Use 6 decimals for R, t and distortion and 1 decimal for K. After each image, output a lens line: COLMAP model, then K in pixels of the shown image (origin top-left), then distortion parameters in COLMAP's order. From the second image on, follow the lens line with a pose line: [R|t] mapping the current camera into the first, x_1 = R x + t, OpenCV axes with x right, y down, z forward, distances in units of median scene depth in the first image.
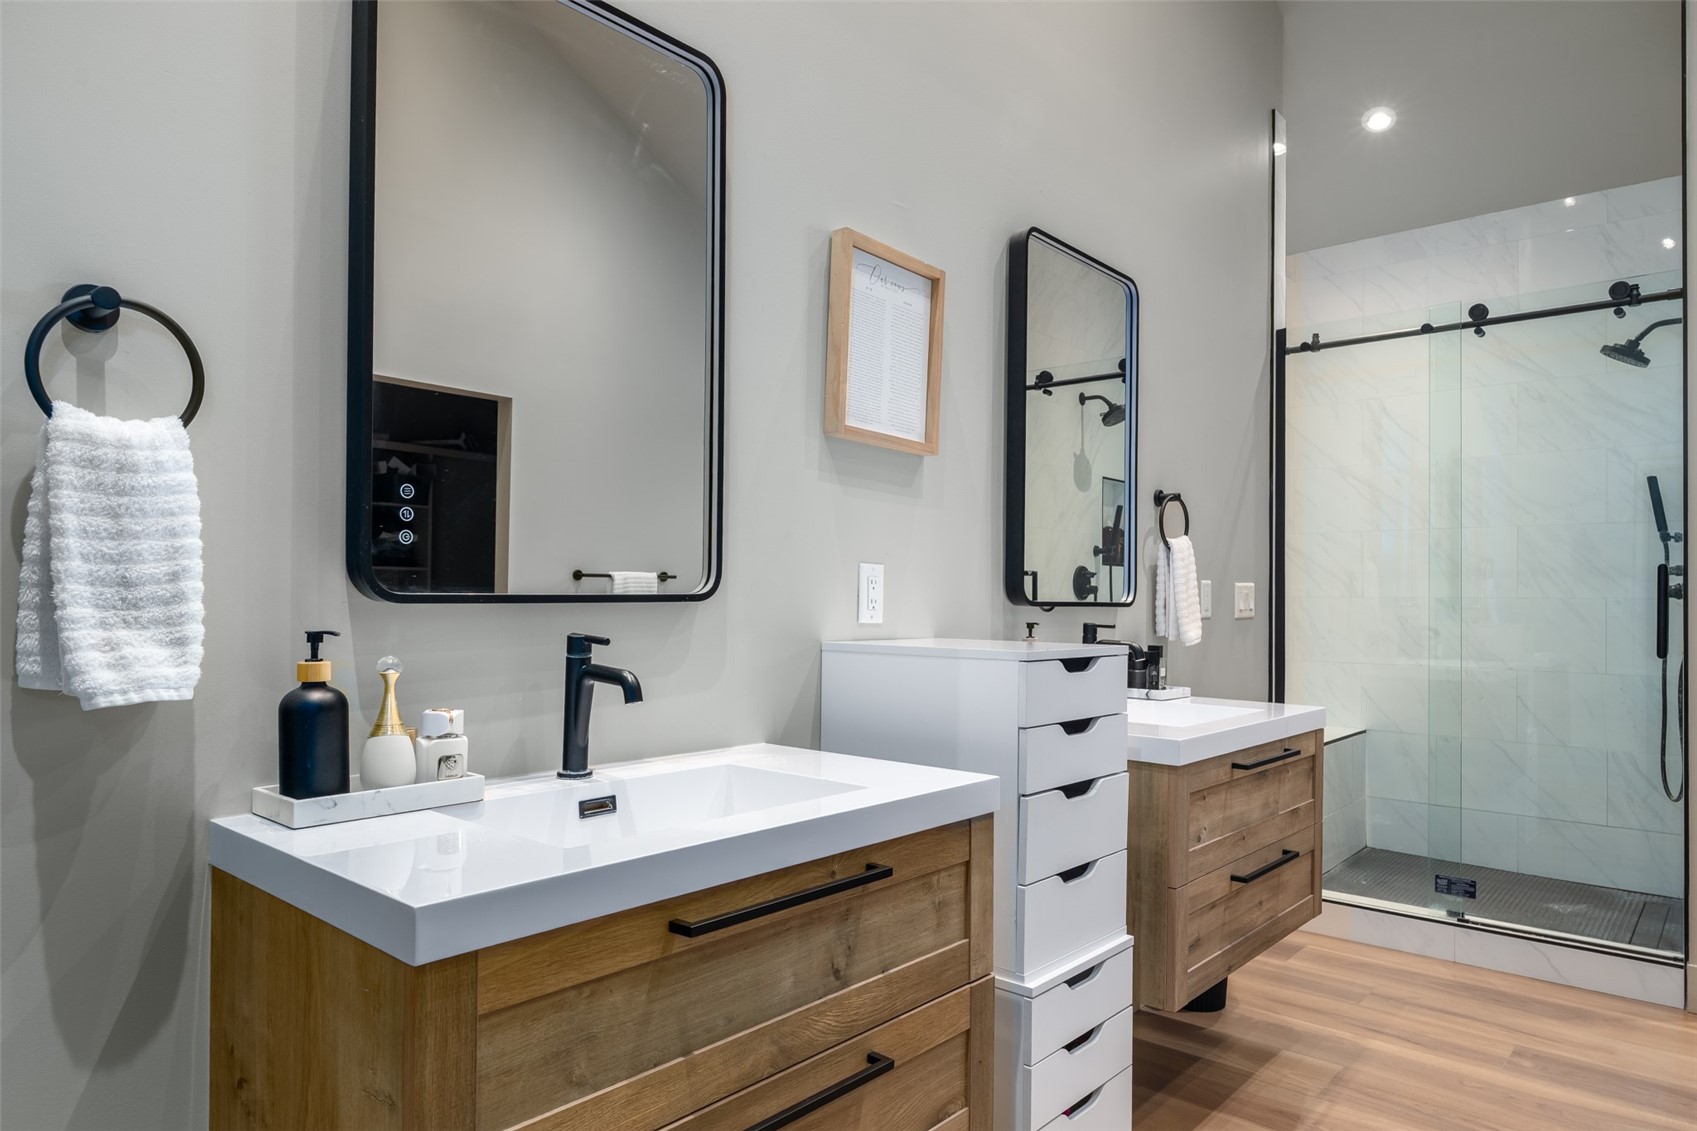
lens RADIAL K [[1048.7, 0, 848.9], [0, 1048.7, 578.3], [0, 0, 1]] dist [-0.009109, 0.000303]
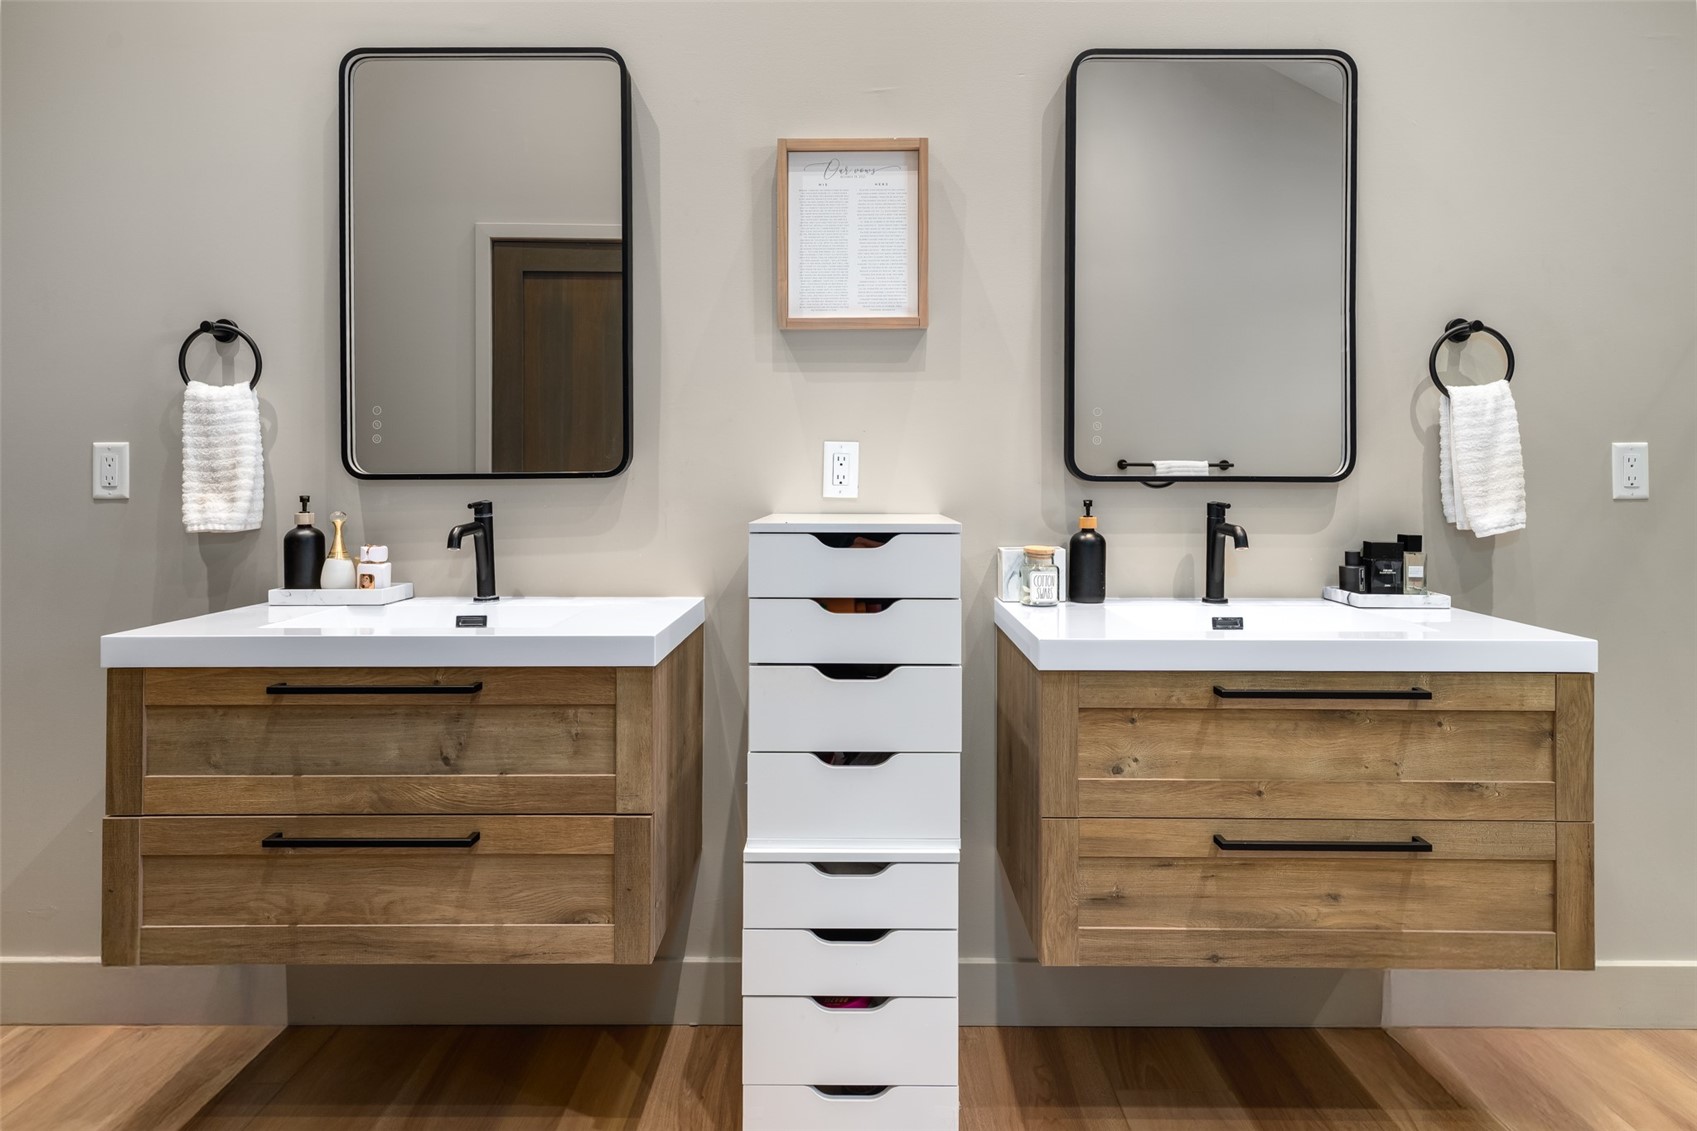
lens RADIAL K [[951.1, 0, 860.3], [0, 951.1, 480.2], [0, 0, 1]] dist [0.002892, -0.001316]
pose [[0.656455, -0.011515, -0.754277, 1.245929], [0.020333, 0.999790, 0.002433, 0.037921], [0.754091, -0.016934, 0.656551, 0.630383]]
